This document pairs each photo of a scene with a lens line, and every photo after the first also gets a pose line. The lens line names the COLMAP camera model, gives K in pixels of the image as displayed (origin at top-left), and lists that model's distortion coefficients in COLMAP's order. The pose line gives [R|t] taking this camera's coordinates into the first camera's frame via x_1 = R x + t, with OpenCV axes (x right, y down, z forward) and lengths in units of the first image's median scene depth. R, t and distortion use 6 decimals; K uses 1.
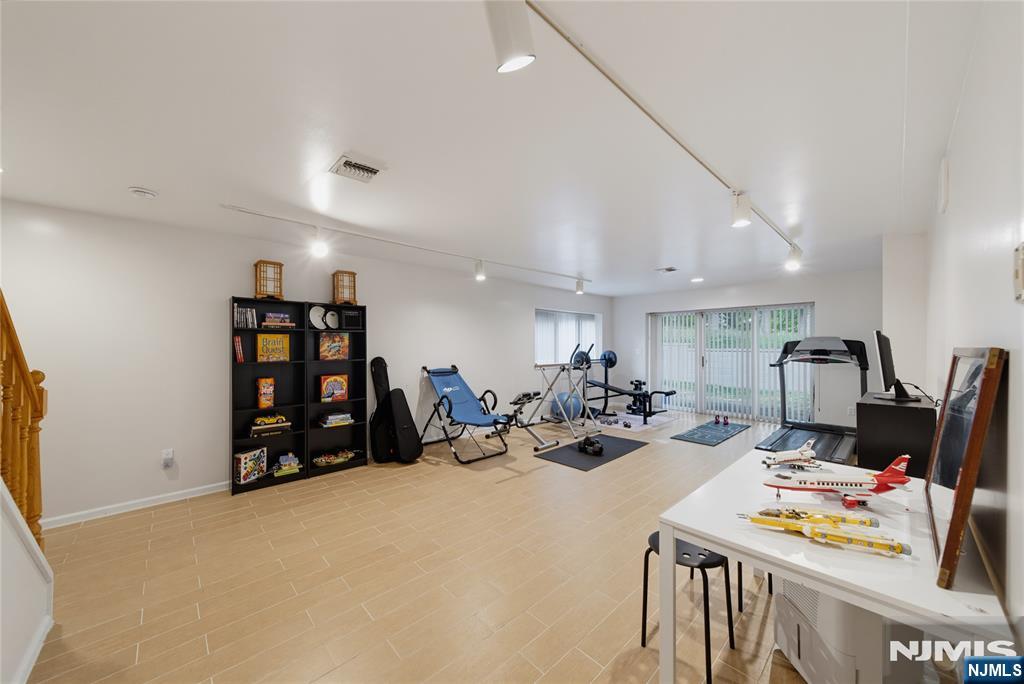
lens RADIAL K [[364.7, 0, 514.3], [0, 364.7, 343.8], [0, 0, 1]] dist [0.002959, 0.000120]
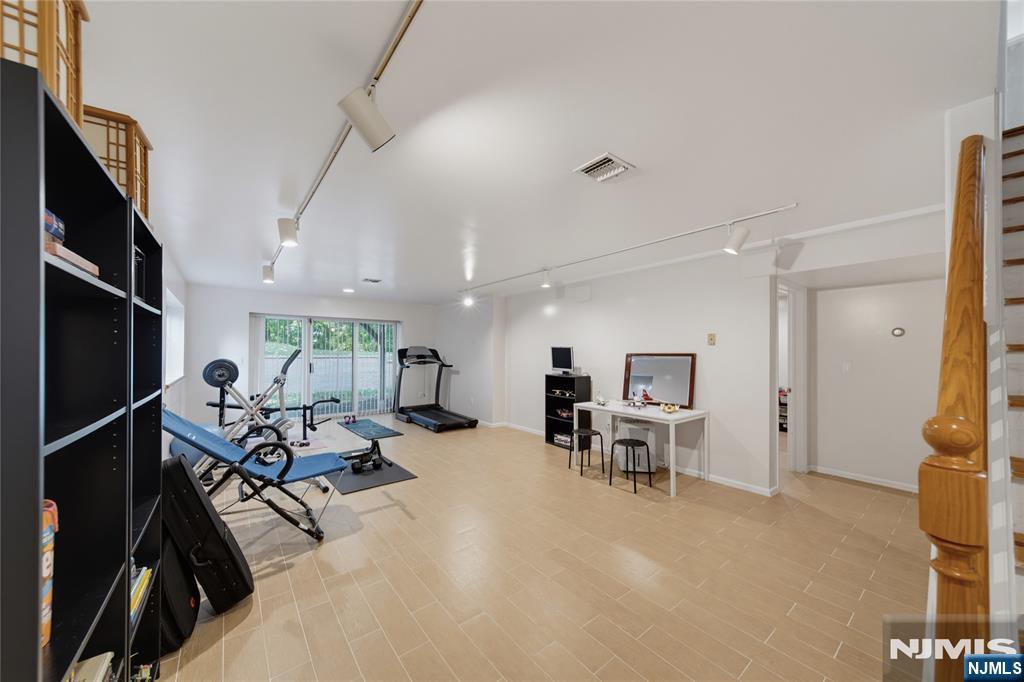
lens RADIAL K [[364.7, 0, 514.9], [0, 364.7, 349.1], [0, 0, 1]] dist [0.002959, 0.000120]
pose [[0.086118, 0.009783, 0.996237, -0.656663], [-0.003414, 0.999949, -0.009525, 0.005181], [-0.996279, -0.002581, 0.086147, 0.543166]]
